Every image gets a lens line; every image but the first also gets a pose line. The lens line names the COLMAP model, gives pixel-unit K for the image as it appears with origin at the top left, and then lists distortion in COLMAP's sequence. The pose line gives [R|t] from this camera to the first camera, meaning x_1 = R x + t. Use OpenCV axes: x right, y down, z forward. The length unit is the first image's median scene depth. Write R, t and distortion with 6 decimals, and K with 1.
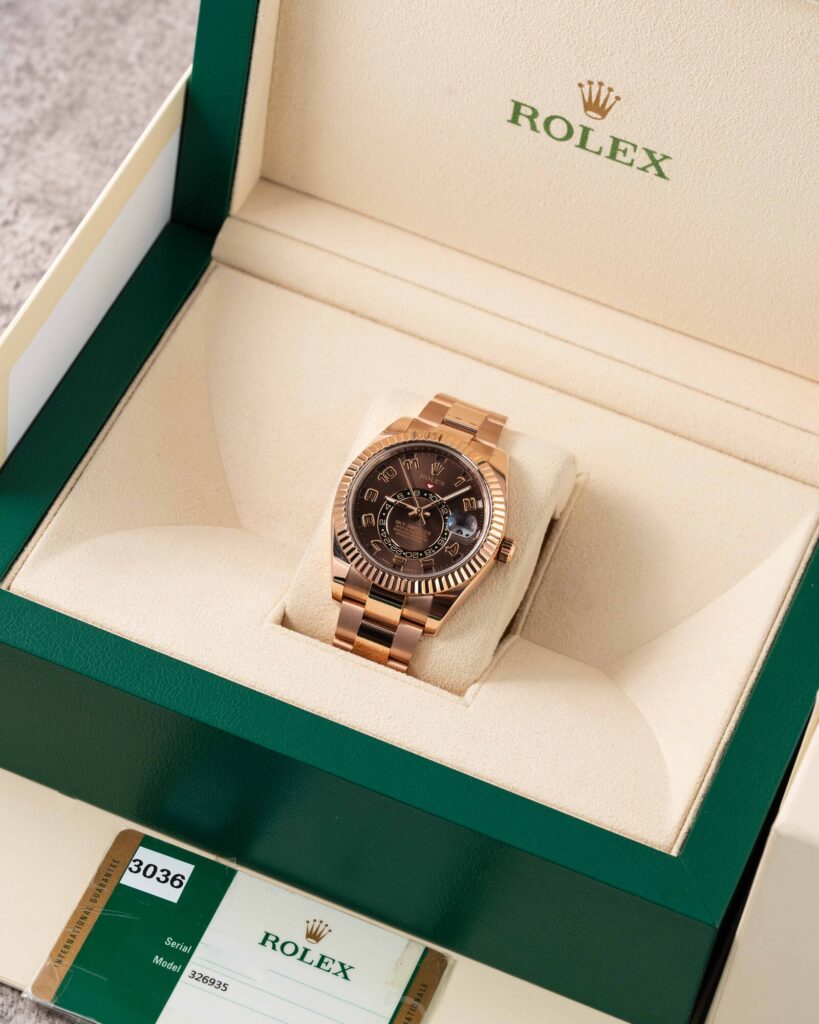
lens RADIAL K [[3319.1, 0, 406.8], [0, 3319.1, 513.0], [0, 0, 1]] dist [0.122045, 0.000000]
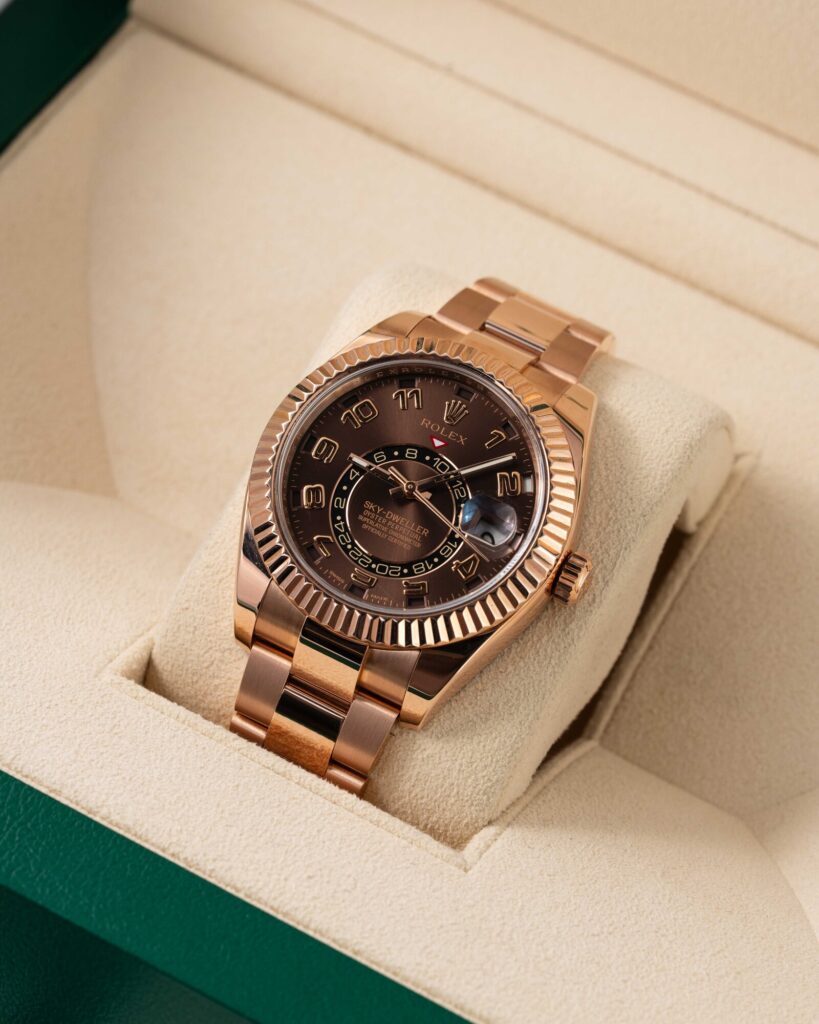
lens RADIAL K [[3935.1, 0, 411.6], [0, 3935.1, 510.5], [0, 0, 1]] dist [0.102751, 0.000000]
pose [[0.992785, 0.091550, -0.077442, 0.051409], [-0.092429, 0.995688, -0.007846, 0.007696], [0.076390, 0.014948, 0.996966, 0.376146]]
